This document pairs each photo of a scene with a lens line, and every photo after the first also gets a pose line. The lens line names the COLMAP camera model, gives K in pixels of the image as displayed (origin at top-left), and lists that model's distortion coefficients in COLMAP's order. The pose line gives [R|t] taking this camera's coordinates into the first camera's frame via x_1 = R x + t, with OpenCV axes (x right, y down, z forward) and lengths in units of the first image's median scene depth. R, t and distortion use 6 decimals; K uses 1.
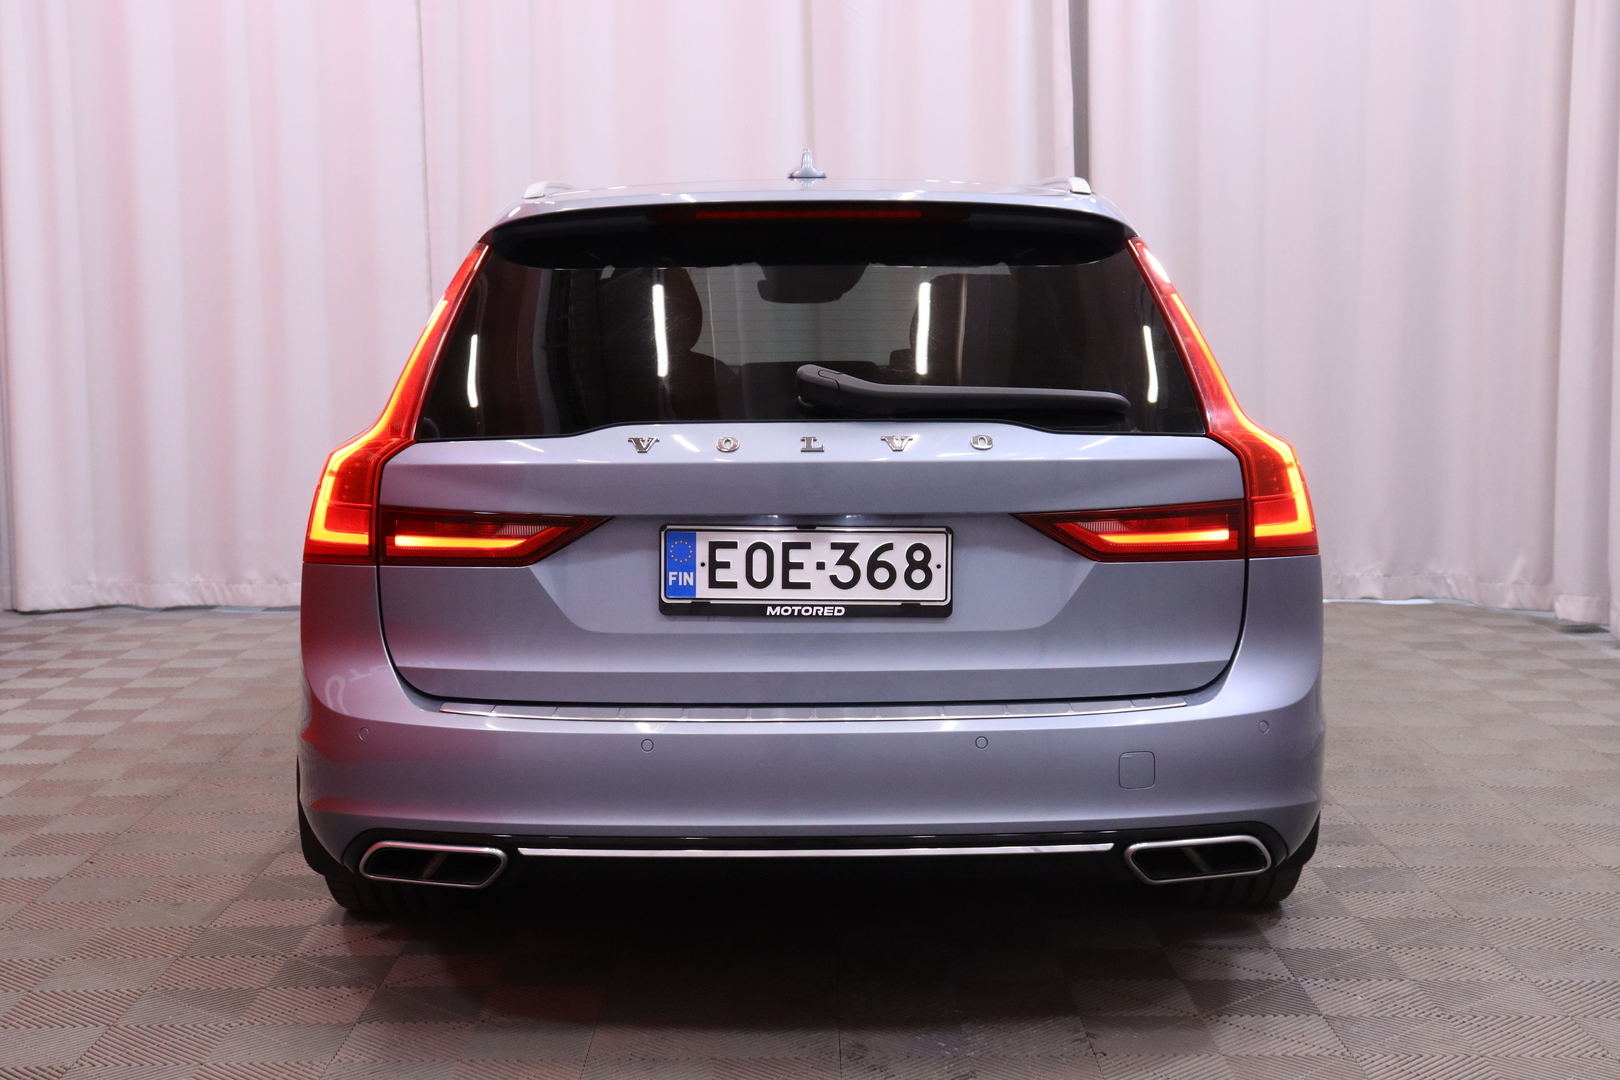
lens RADIAL K [[2344.1, 0, 794.1], [0, 2344.1, 536.3], [0, 0, 1]] dist [0.029593, 0.000000]
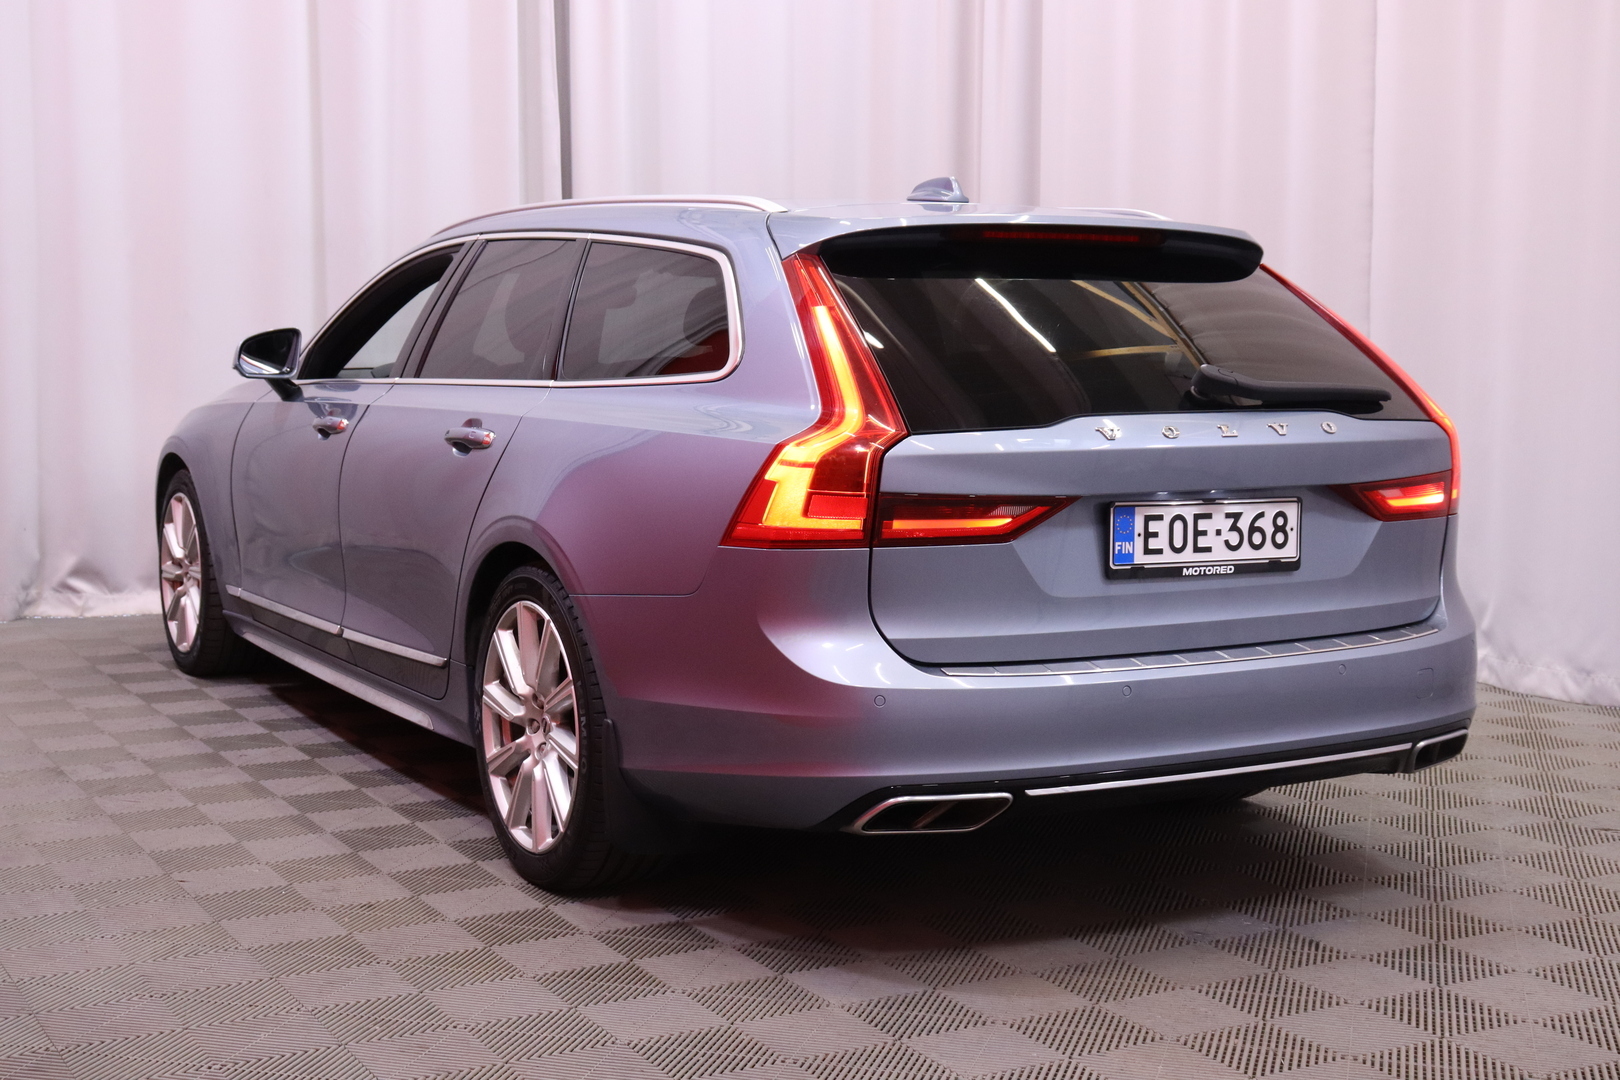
lens RADIAL K [[2246.6, 0, 818.0], [0, 2246.6, 547.0], [0, 0, 1]] dist [-0.000847, 0.000000]
pose [[0.876460, -0.039727, 0.479832, -0.718494], [0.037420, 0.999196, 0.014377, -0.004085], [-0.480018, 0.005354, 0.877242, 0.091215]]
